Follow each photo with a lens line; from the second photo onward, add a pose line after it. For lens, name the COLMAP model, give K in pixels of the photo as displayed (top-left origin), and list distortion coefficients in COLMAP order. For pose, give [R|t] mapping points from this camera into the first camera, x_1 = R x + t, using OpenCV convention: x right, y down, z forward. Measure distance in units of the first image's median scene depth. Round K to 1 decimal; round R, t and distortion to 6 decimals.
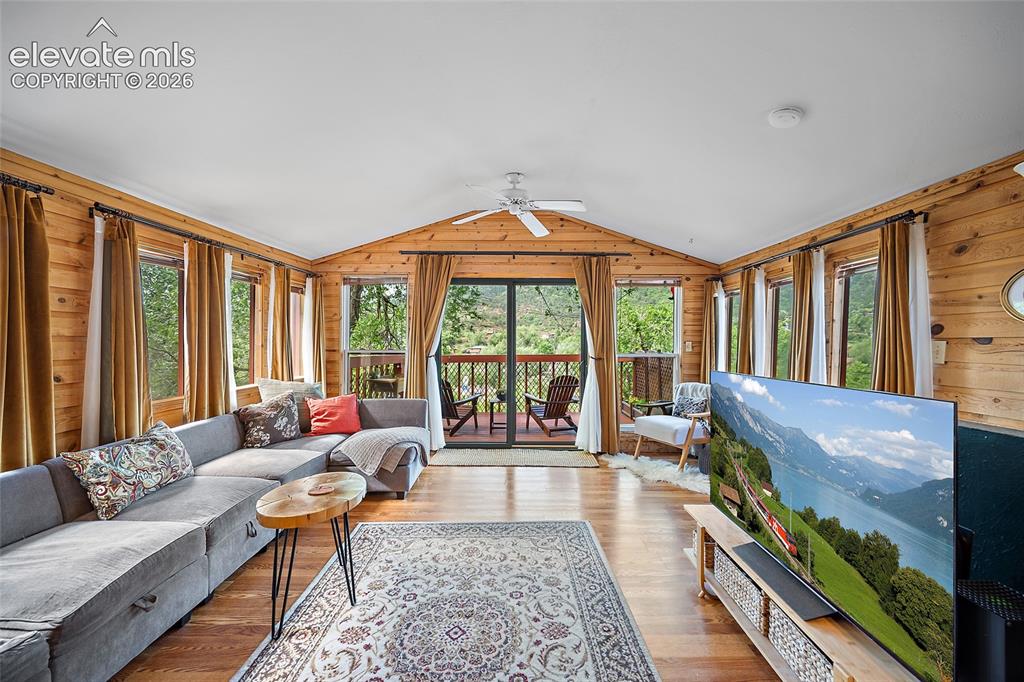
lens RADIAL K [[406.0, 0, 512.8], [0, 406.0, 347.0], [0, 0, 1]] dist [0.000543, -0.000954]
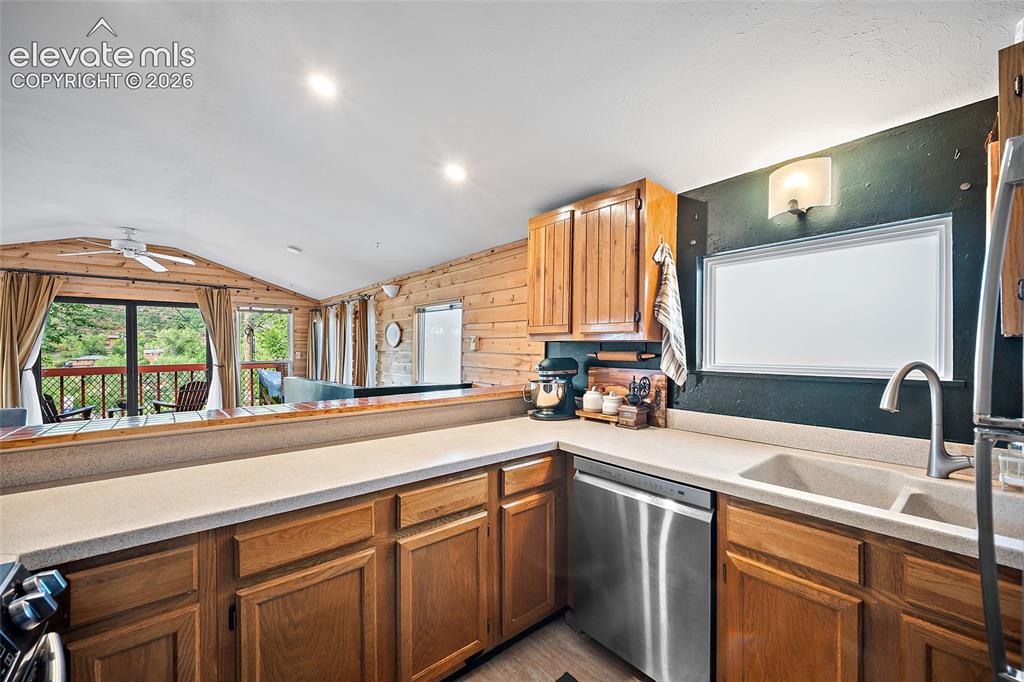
lens RADIAL K [[406.0, 0, 509.5], [0, 406.0, 349.2], [0, 0, 1]] dist [0.000543, -0.000954]
pose [[0.750613, -0.012361, 0.660626, 0.052542], [0.019255, 0.999810, -0.003170, -0.003826], [-0.660461, 0.015099, 0.750708, -0.756750]]
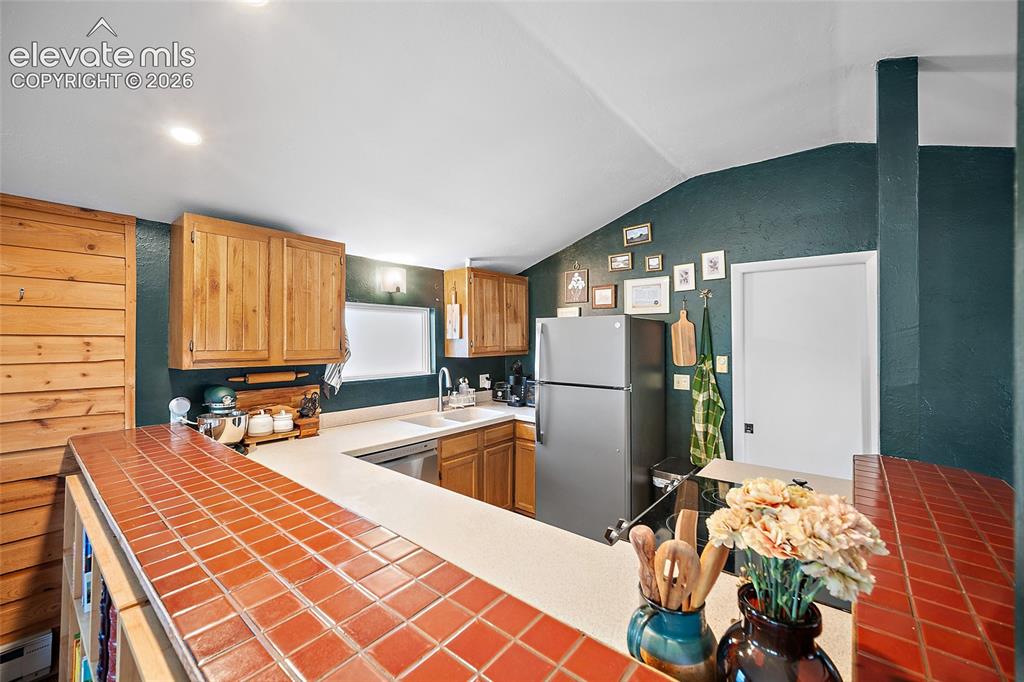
lens RADIAL K [[406.0, 0, 504.8], [0, 406.0, 335.8], [0, 0, 1]] dist [0.000543, -0.000954]
pose [[-0.777293, -0.004691, 0.629121, -0.130292], [0.003421, 0.999926, 0.011682, -0.067882], [-0.629130, 0.011232, -0.777219, -0.115892]]
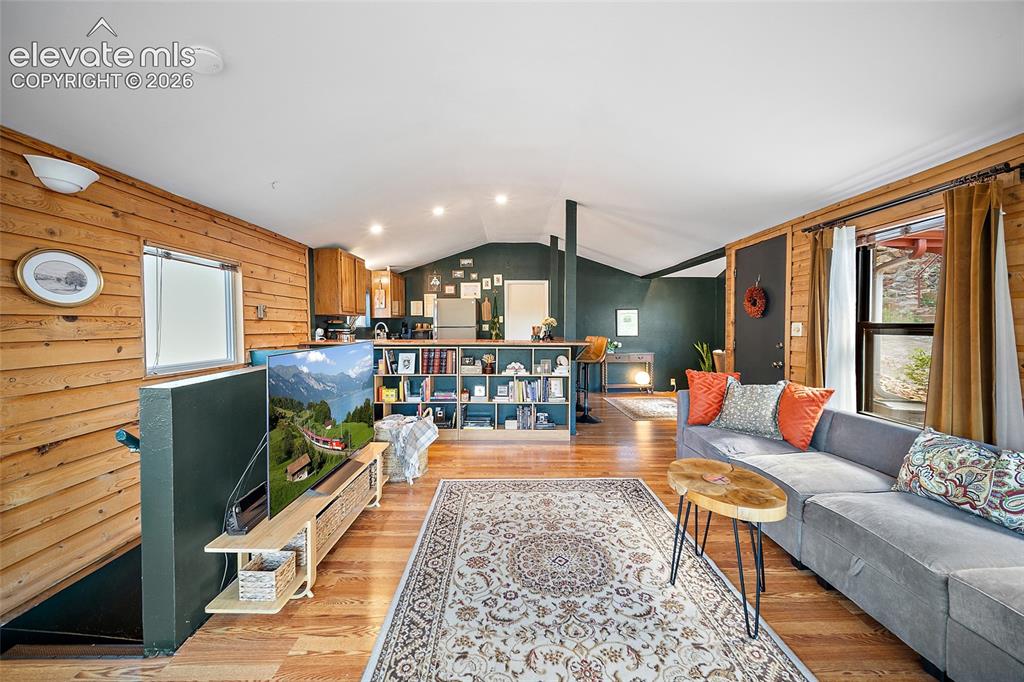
lens RADIAL K [[406.0, 0, 512.6], [0, 406.0, 334.7], [0, 0, 1]] dist [0.000543, -0.000954]
pose [[-0.999880, -0.005690, -0.014403, 0.011868], [-0.006317, 0.999016, 0.043889, -0.012789], [0.014139, 0.043975, -0.998933, 1.054372]]
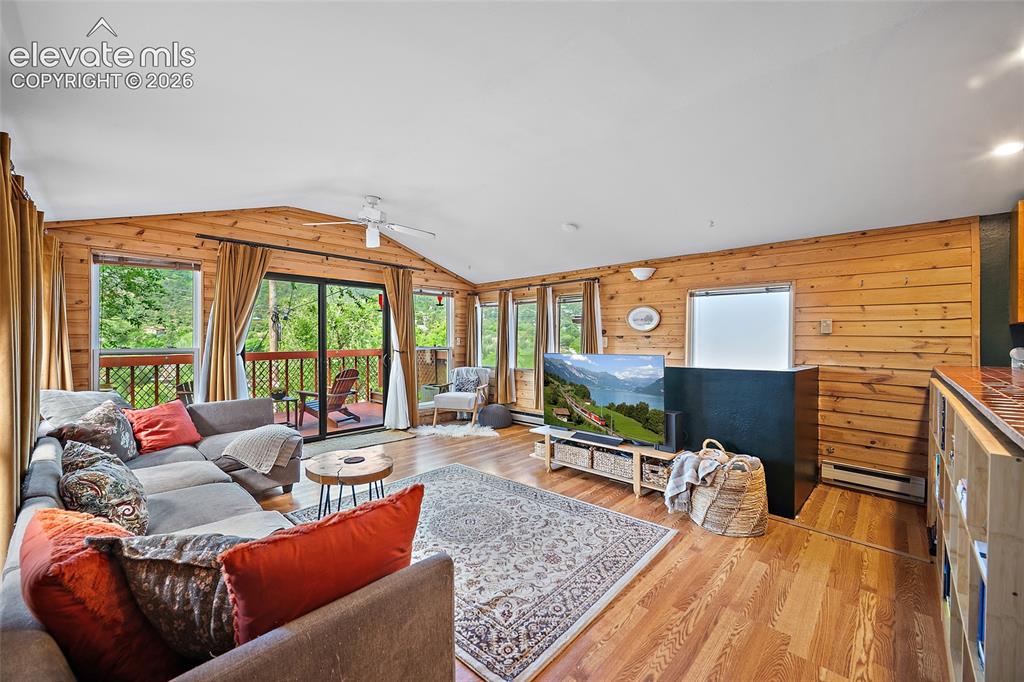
lens RADIAL K [[406.0, 0, 516.9], [0, 406.0, 336.8], [0, 0, 1]] dist [0.000543, -0.000954]
pose [[0.676864, -0.000968, 0.736107, -0.566971], [0.014479, 0.999823, -0.011998, 0.004217], [-0.735966, 0.018779, 0.676758, -0.101912]]
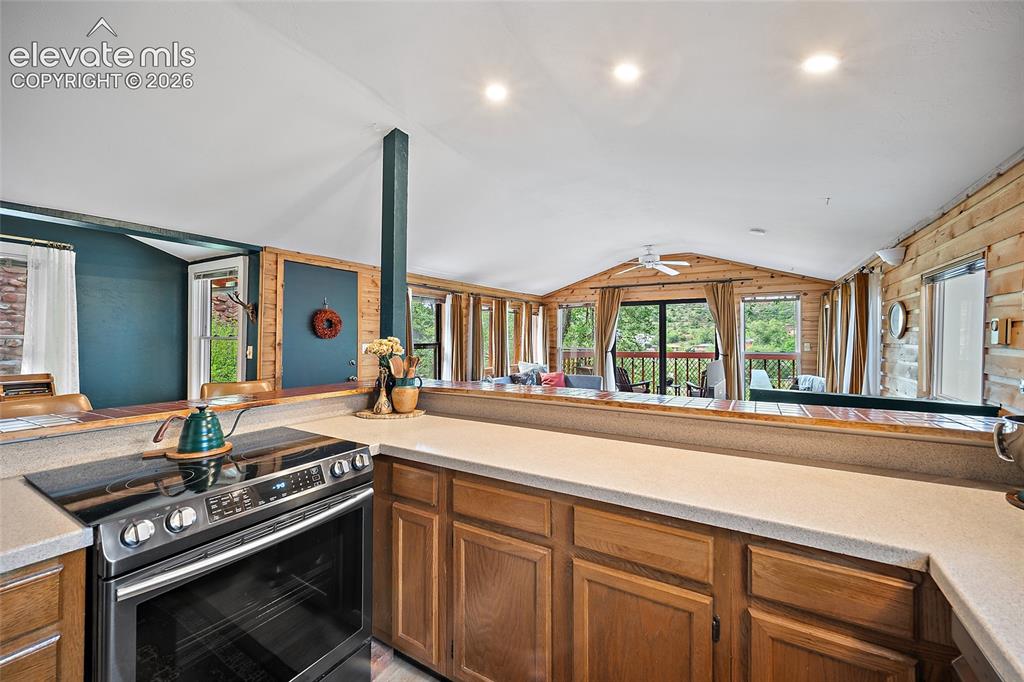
lens RADIAL K [[406.0, 0, 517.8], [0, 406.0, 334.4], [0, 0, 1]] dist [0.000543, -0.000954]
pose [[0.870645, -0.007978, -0.491848, 0.343728], [-0.005039, 0.999671, -0.025135, -0.003543], [0.491887, 0.024362, 0.870318, -0.719317]]
